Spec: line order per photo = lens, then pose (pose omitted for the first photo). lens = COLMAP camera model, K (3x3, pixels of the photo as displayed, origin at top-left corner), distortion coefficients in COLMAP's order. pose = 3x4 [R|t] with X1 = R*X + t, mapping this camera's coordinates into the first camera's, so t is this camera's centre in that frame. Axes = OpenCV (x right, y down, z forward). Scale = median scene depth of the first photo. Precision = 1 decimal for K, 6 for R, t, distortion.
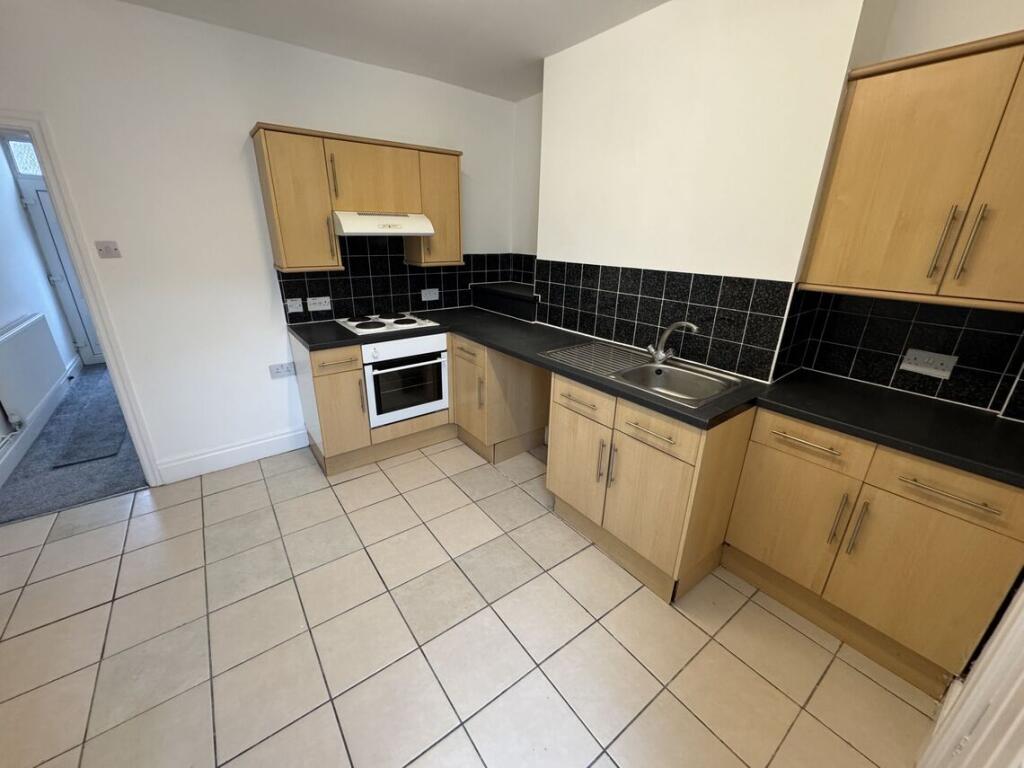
lens RADIAL K [[407.3, 0, 507.2], [0, 407.3, 382.3], [0, 0, 1]] dist [0.001273, 0.000348]
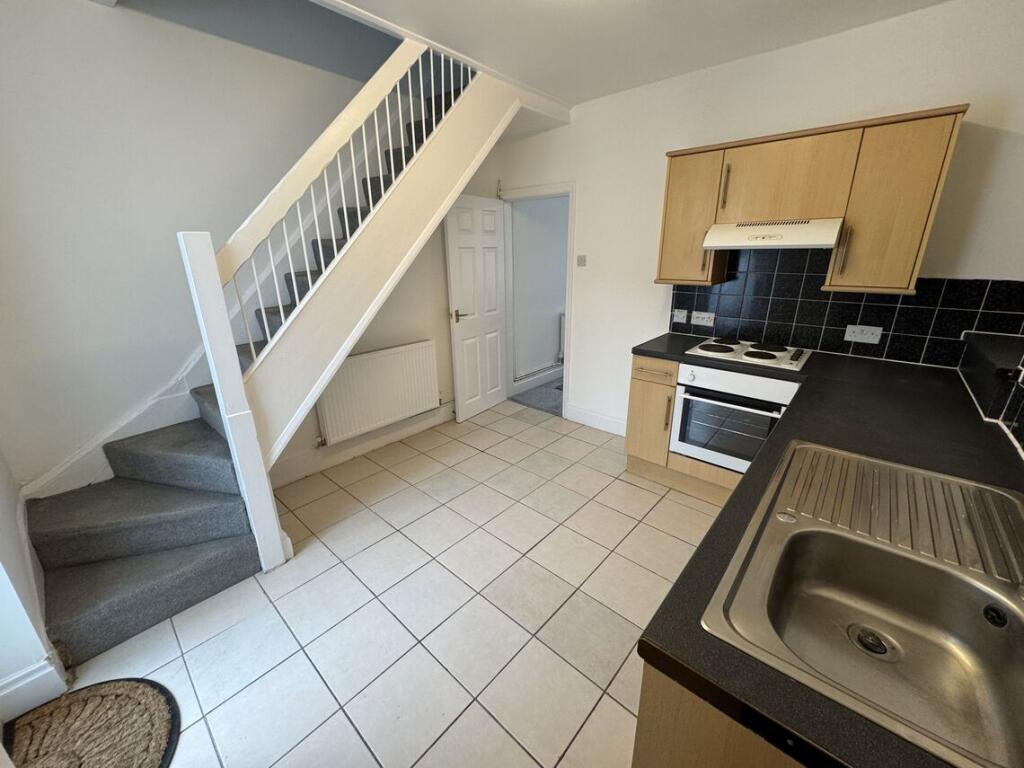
lens RADIAL K [[407.3, 0, 509.3], [0, 407.3, 381.7], [0, 0, 1]] dist [0.001273, 0.000348]
pose [[0.197607, 0.289909, -0.936432, 0.458616], [-0.326730, 0.920125, 0.215913, -0.123962], [0.924229, 0.263294, 0.276545, 0.369681]]
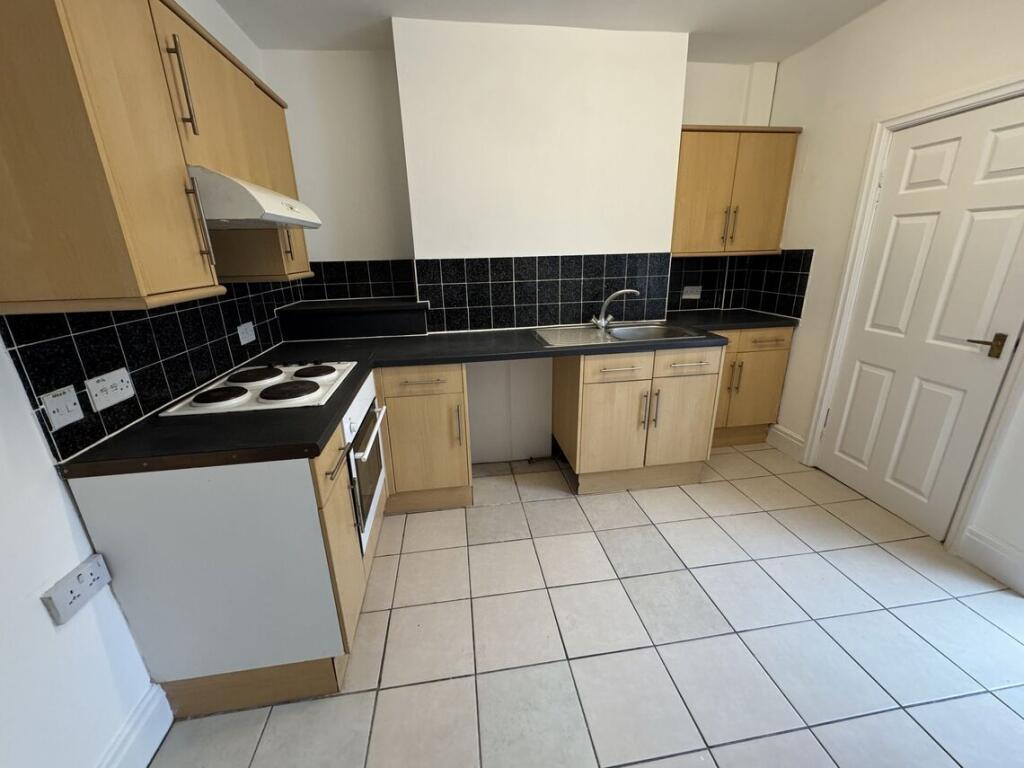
lens RADIAL K [[407.3, 0, 506.6], [0, 407.3, 383.5], [0, 0, 1]] dist [0.001273, 0.000348]
pose [[0.472654, -0.297397, 0.829550, -0.678377], [0.334609, 0.931404, 0.143261, -0.135719], [-0.815252, 0.209862, 0.539743, 0.496664]]
